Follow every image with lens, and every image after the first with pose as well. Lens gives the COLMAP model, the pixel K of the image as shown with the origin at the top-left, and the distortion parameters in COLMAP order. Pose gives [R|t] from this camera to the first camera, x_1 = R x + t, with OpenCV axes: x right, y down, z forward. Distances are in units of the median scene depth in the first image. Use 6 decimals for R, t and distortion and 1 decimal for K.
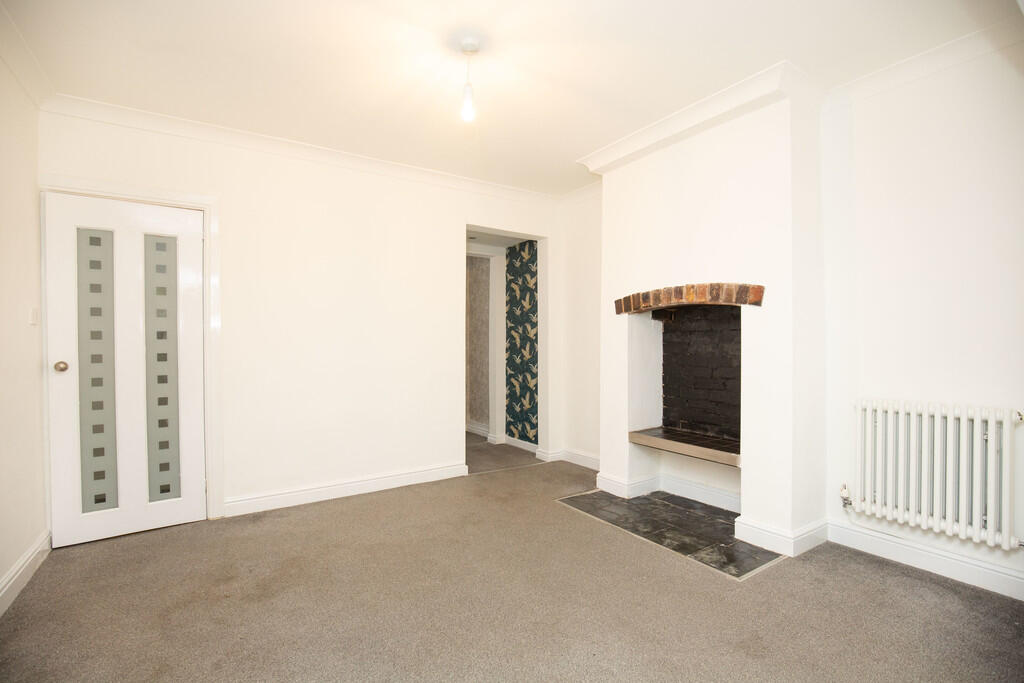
lens RADIAL K [[474.4, 0, 514.0], [0, 474.4, 344.8], [0, 0, 1]] dist [-0.002859, -0.000313]
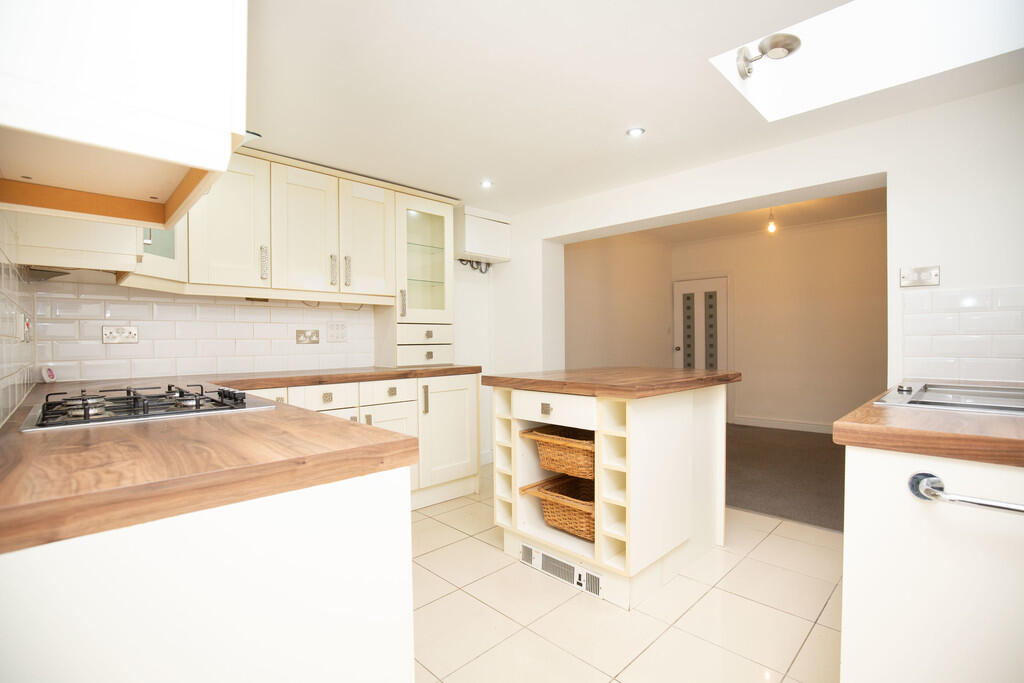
lens RADIAL K [[474.4, 0, 514.0], [0, 474.4, 344.8], [0, 0, 1]] dist [-0.002859, -0.000313]
pose [[0.192306, 0.024809, -0.981021, 1.365527], [-0.003053, 0.999691, 0.024683, -0.034491], [0.981330, -0.001752, 0.192322, -0.367708]]
